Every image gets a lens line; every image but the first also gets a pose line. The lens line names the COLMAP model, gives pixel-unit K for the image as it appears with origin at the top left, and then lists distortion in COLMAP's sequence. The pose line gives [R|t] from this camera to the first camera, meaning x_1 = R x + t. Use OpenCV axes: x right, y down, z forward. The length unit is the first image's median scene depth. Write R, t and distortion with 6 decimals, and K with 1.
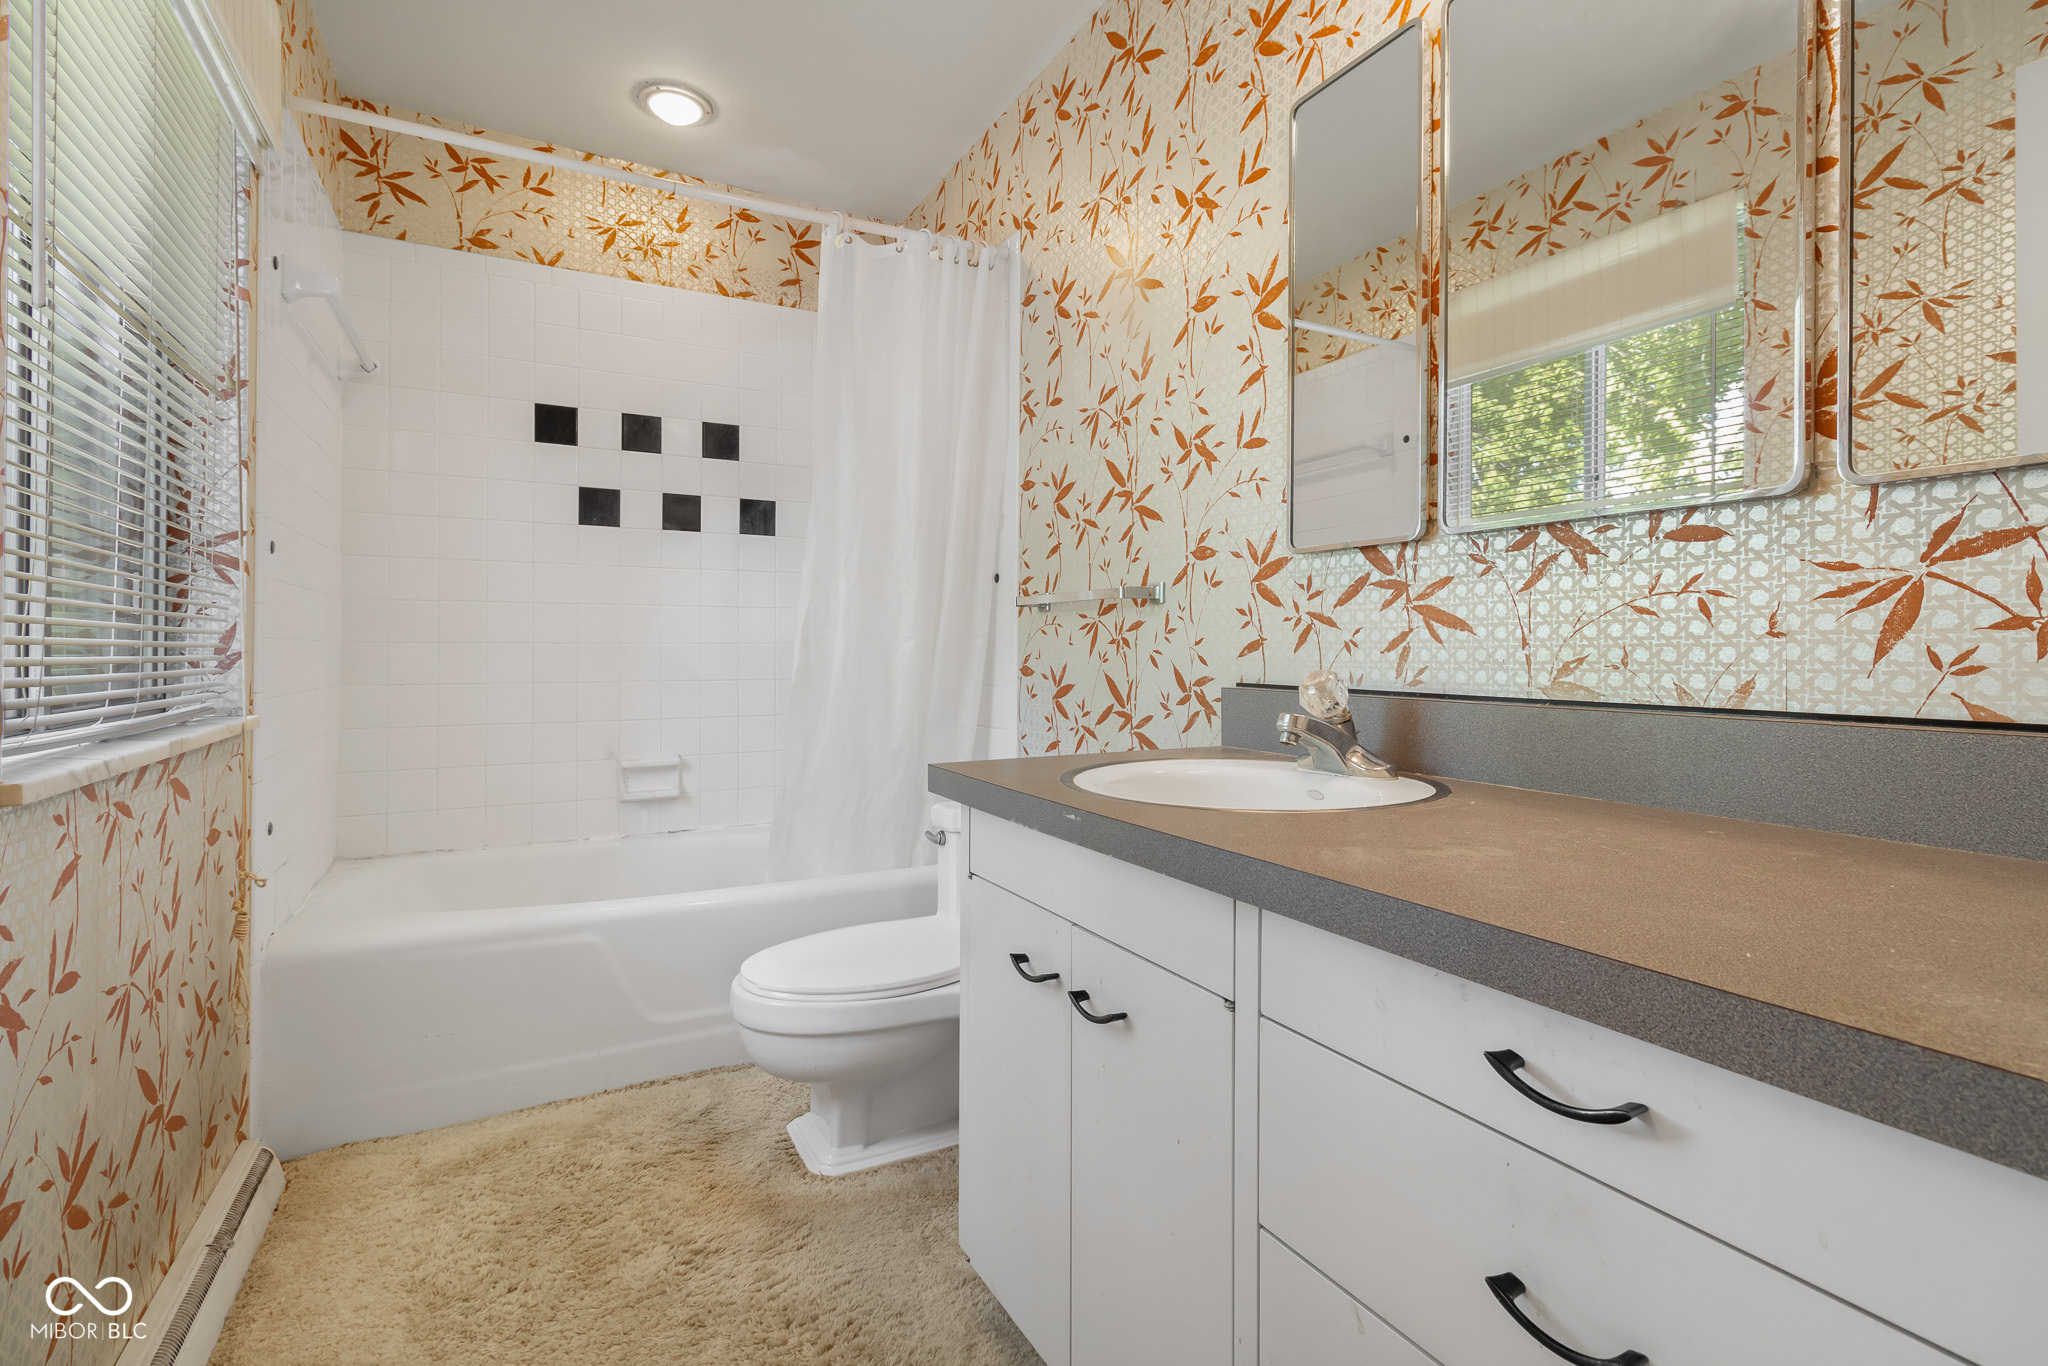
lens RADIAL K [[935.3, 0, 1062.6], [0, 935.3, 674.1], [0, 0, 1]] dist [0.000509, 0.000481]
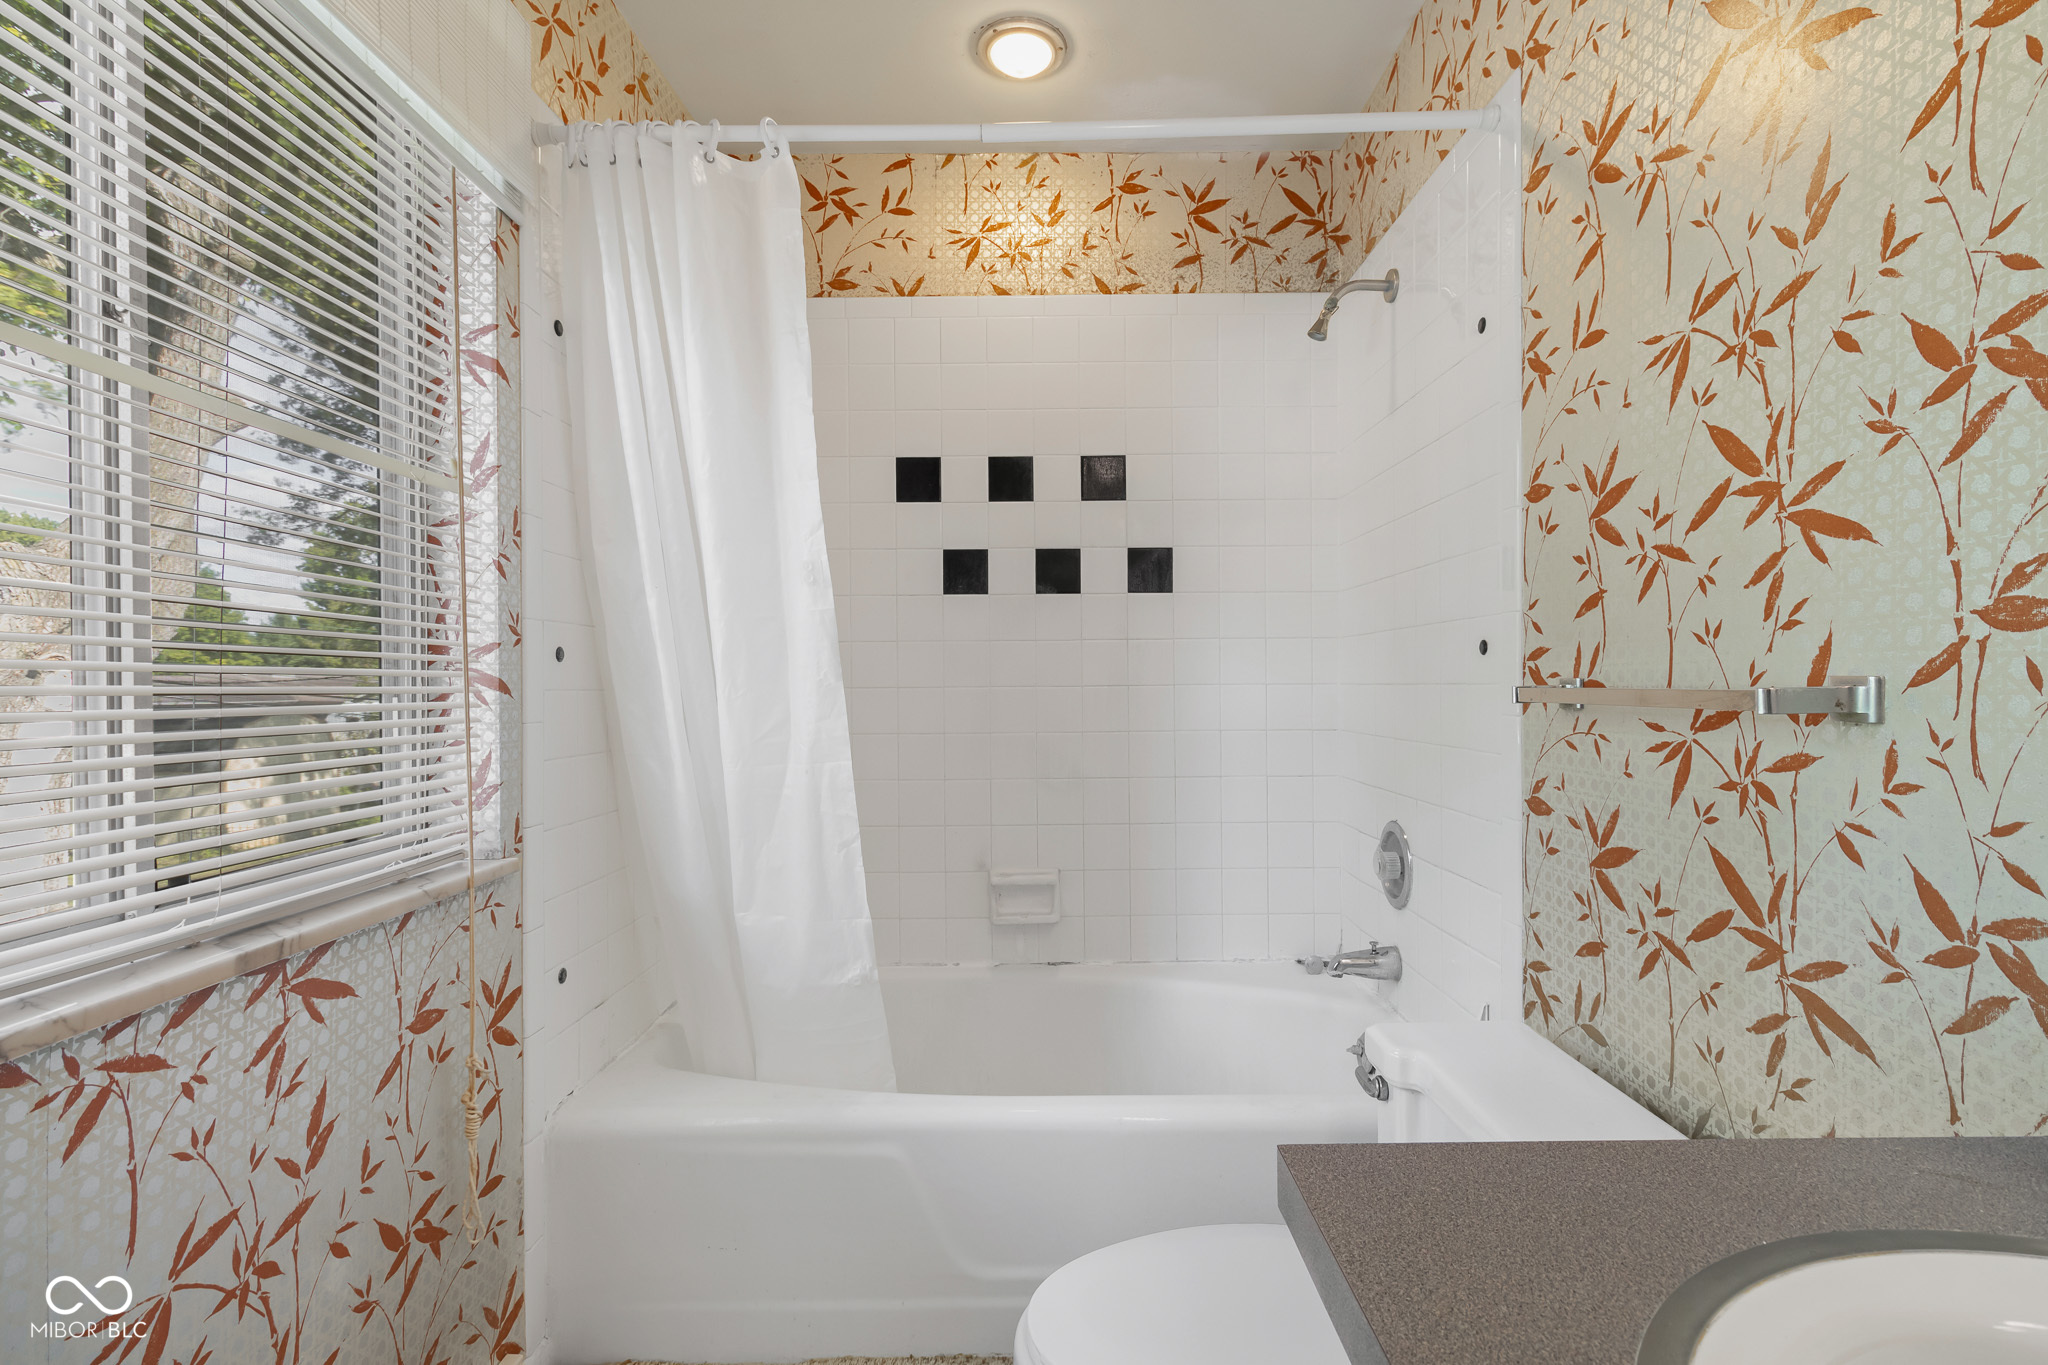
lens RADIAL K [[935.3, 0, 1062.6], [0, 935.3, 673.6], [0, 0, 1]] dist [0.000509, 0.000481]
pose [[0.869876, -0.008932, -0.493189, -0.009009], [-0.006754, 0.999527, -0.030014, -0.075713], [0.493224, 0.029439, 0.869404, 0.381121]]
